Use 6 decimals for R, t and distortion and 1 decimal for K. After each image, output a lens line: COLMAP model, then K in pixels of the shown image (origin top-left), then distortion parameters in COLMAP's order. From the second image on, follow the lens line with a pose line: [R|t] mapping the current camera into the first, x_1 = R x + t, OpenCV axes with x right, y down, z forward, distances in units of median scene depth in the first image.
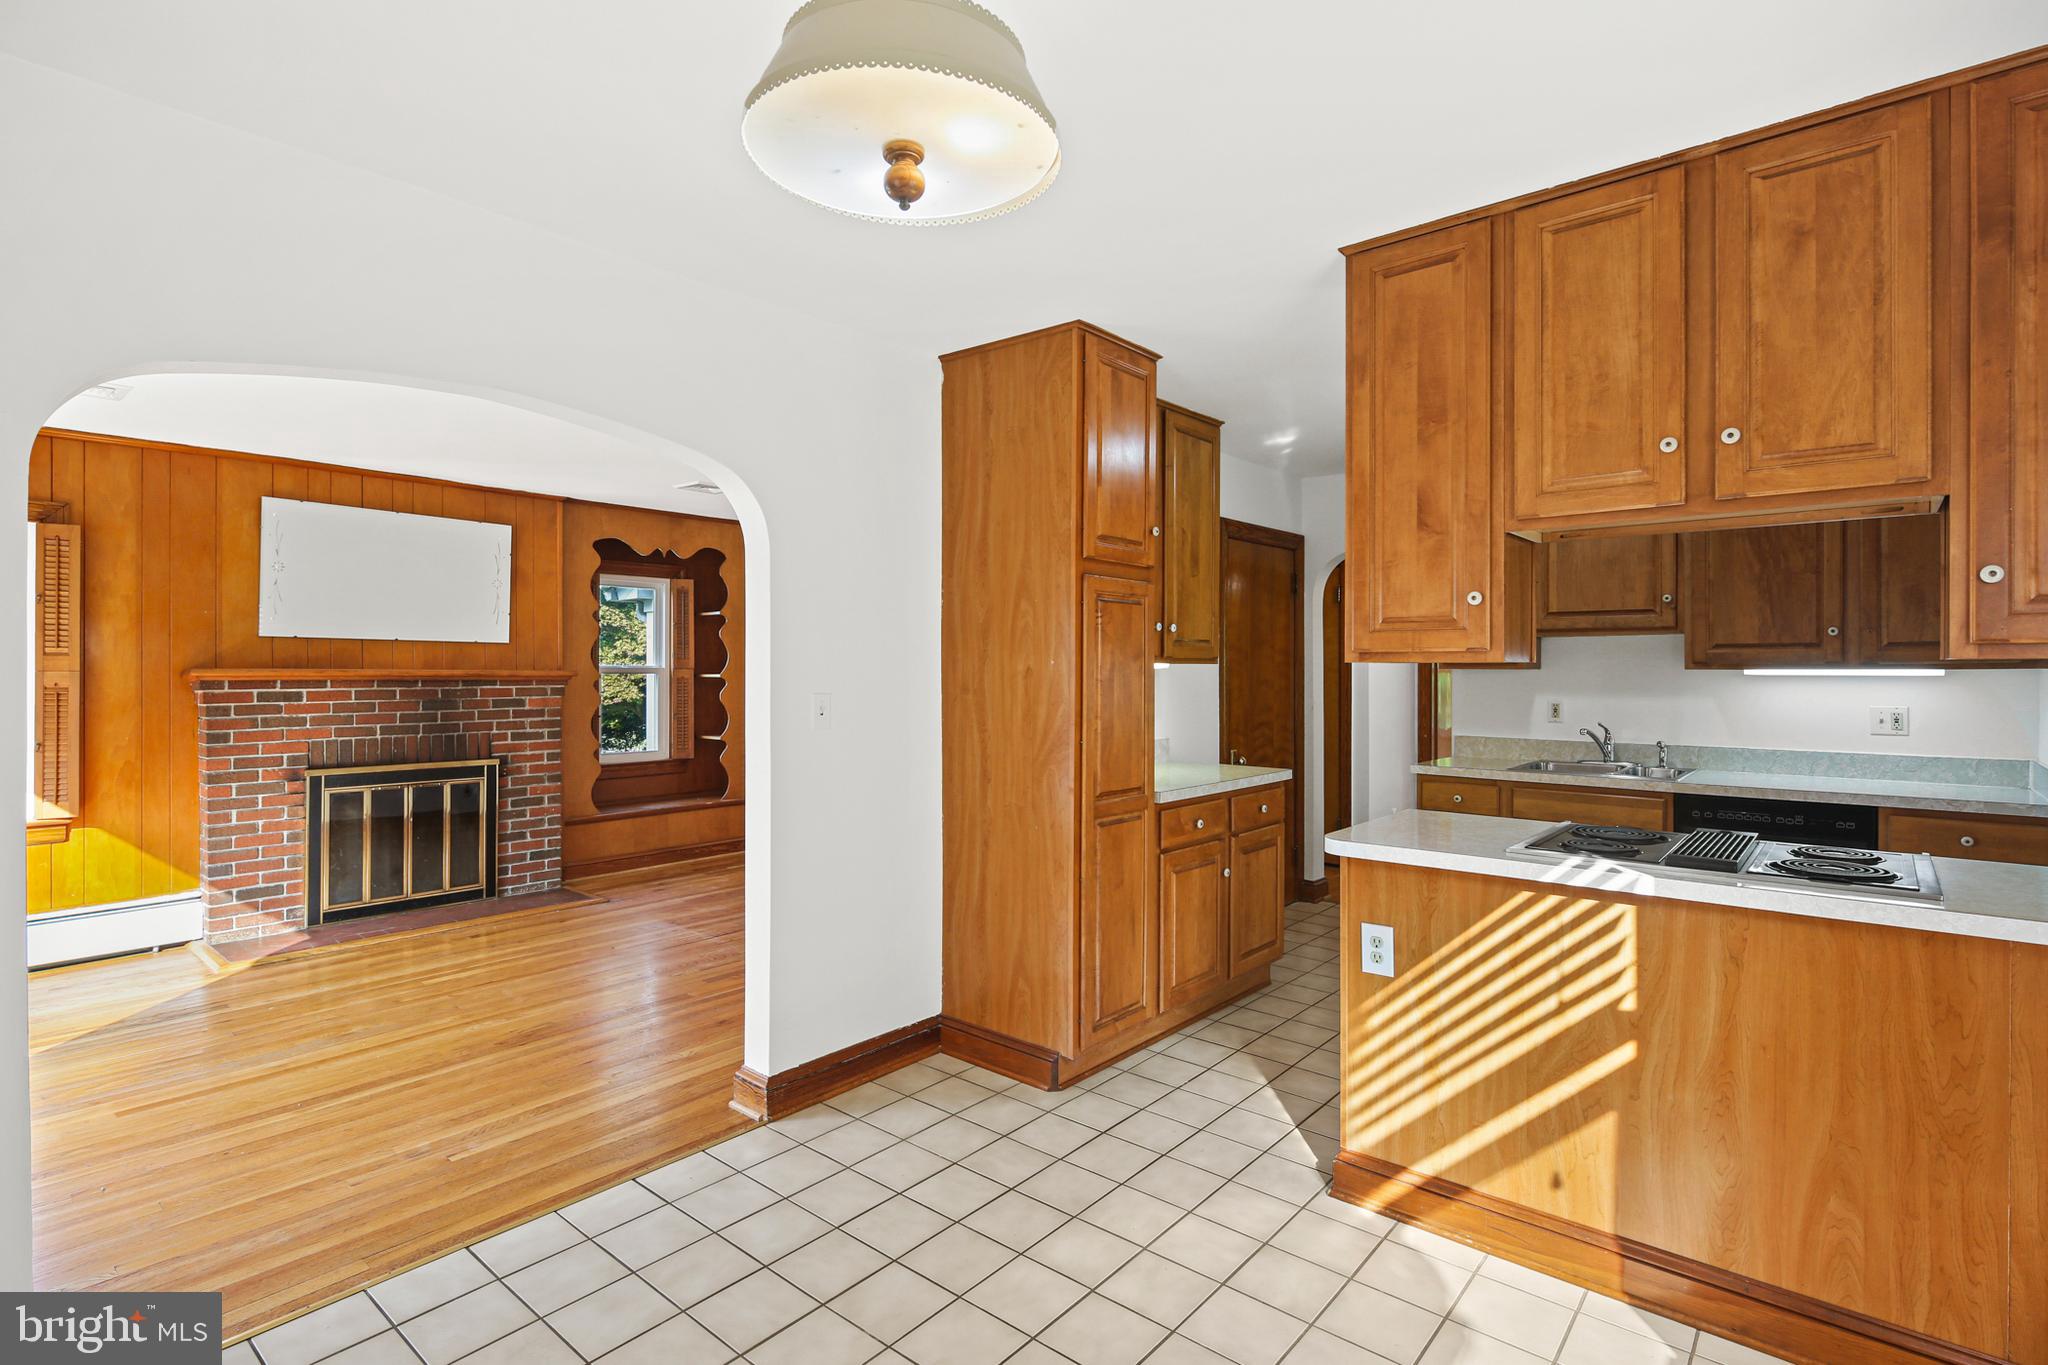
lens RADIAL K [[990.4, 0, 1018.4], [0, 990.4, 668.5], [0, 0, 1]] dist [0.002639, -0.001449]
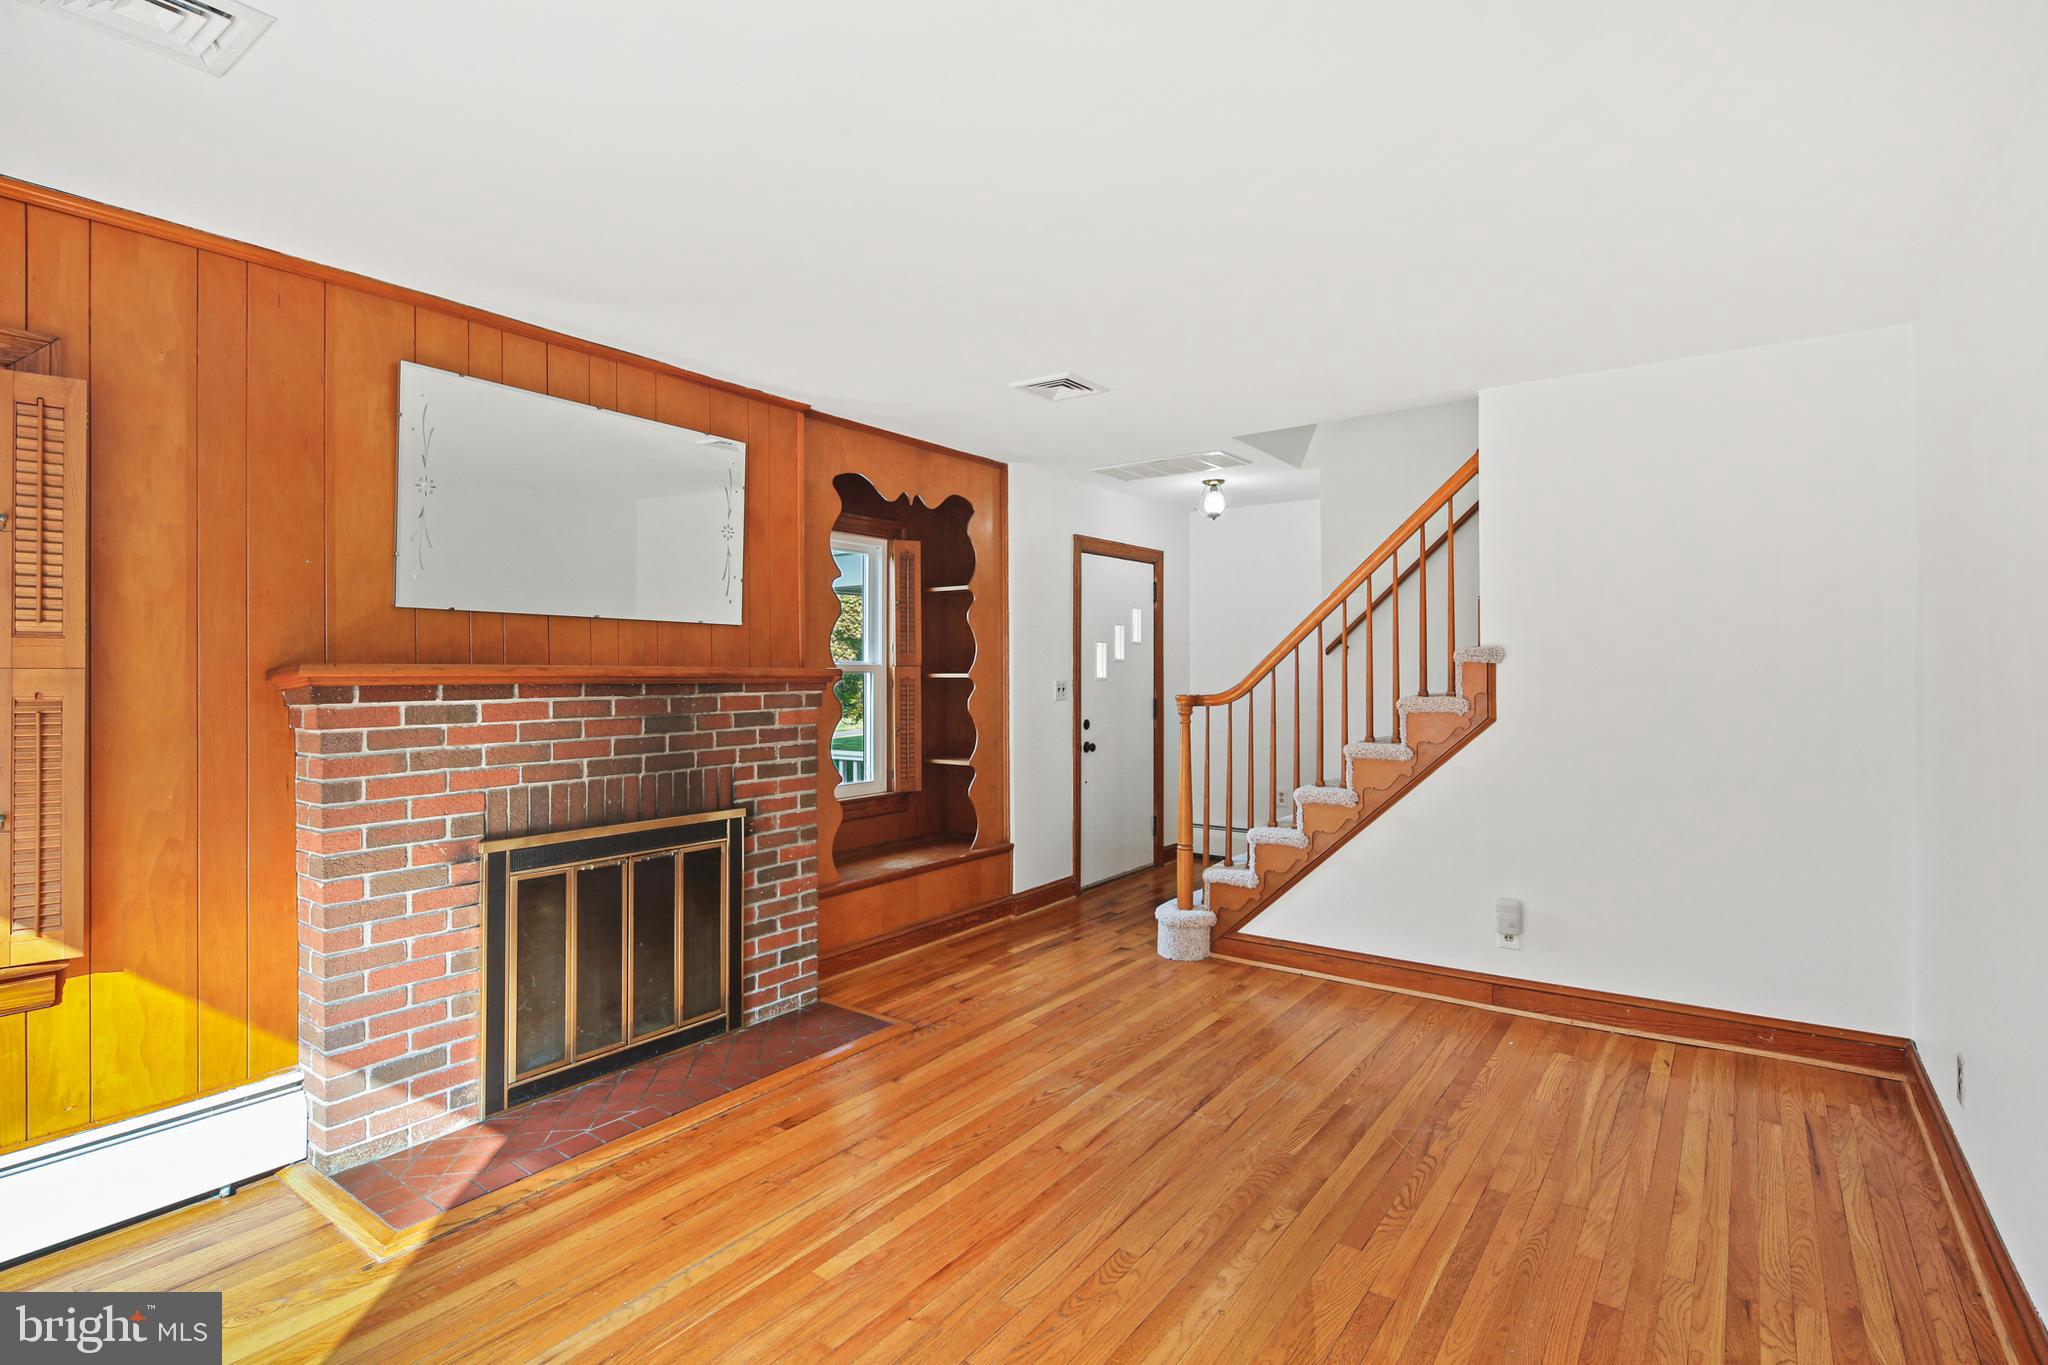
lens RADIAL K [[990.4, 0, 1019.5], [0, 990.4, 668.4], [0, 0, 1]] dist [0.002639, -0.001449]
pose [[0.996774, -0.003712, 0.080169, -0.453904], [0.003801, 0.999992, -0.000960, 0.004175], [-0.080164, 0.001261, 0.996781, 0.405492]]
